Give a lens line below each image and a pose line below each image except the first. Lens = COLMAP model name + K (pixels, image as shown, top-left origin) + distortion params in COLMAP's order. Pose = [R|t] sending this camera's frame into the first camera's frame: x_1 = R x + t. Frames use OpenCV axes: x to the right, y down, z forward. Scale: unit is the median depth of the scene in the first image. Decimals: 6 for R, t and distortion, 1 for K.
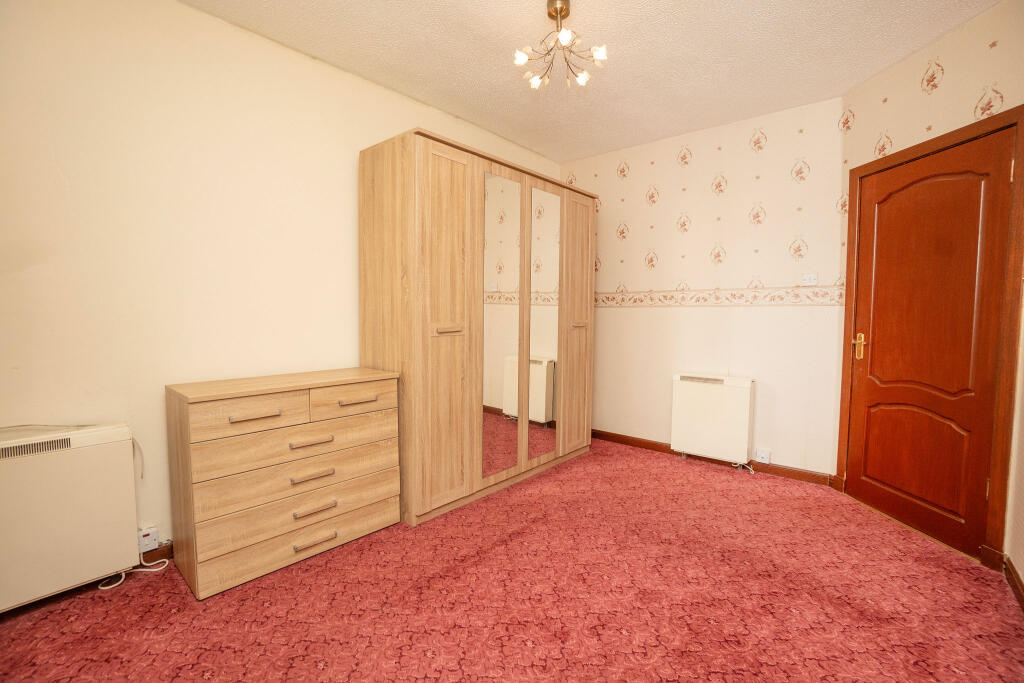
lens RADIAL K [[452.4, 0, 513.0], [0, 452.4, 339.4], [0, 0, 1]] dist [-0.062339, 0.025616]
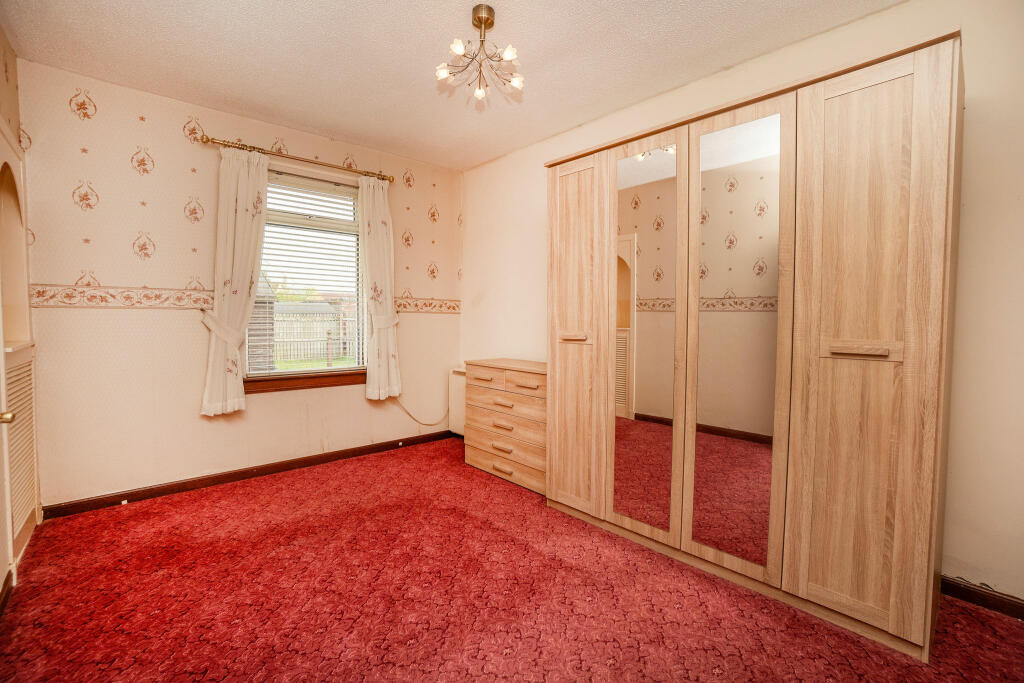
lens RADIAL K [[452.4, 0, 513.0], [0, 452.4, 339.4], [0, 0, 1]] dist [-0.062339, 0.025616]
pose [[-0.119569, 0.036718, -0.992147, 0.899444], [-0.071441, 0.996407, 0.045486, -0.054352], [0.990252, 0.076319, -0.116516, 0.988589]]
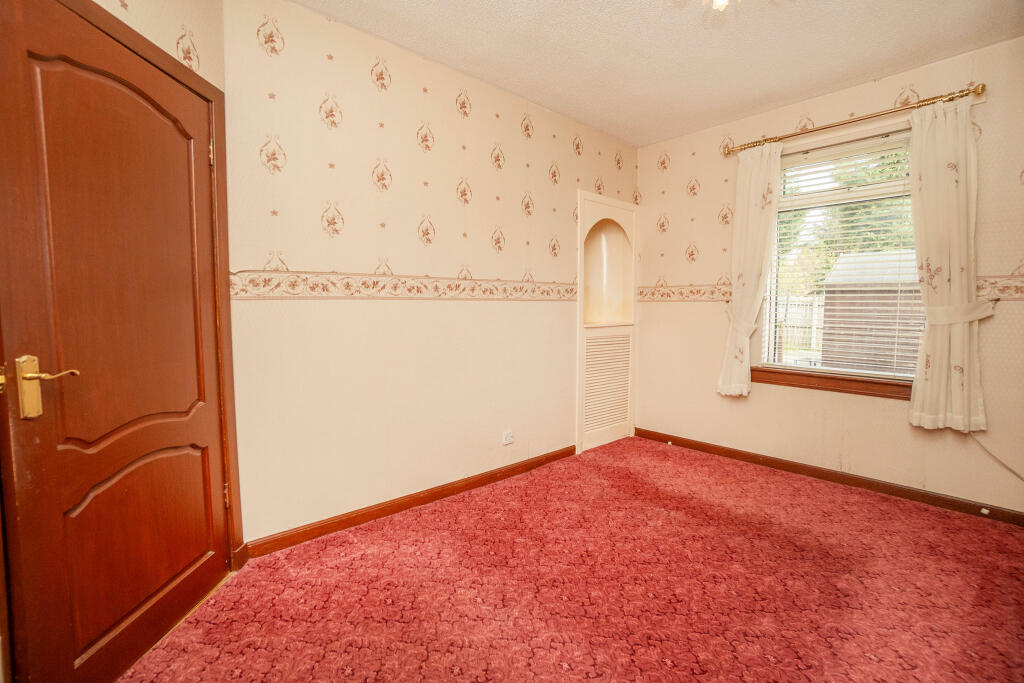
lens RADIAL K [[452.4, 0, 513.0], [0, 452.4, 339.4], [0, 0, 1]] dist [-0.062339, 0.025616]
pose [[-0.993141, -0.019274, 0.115319, 0.310260], [-0.003344, 0.990598, 0.136766, -0.090378], [-0.116871, 0.135442, -0.983868, 1.458914]]
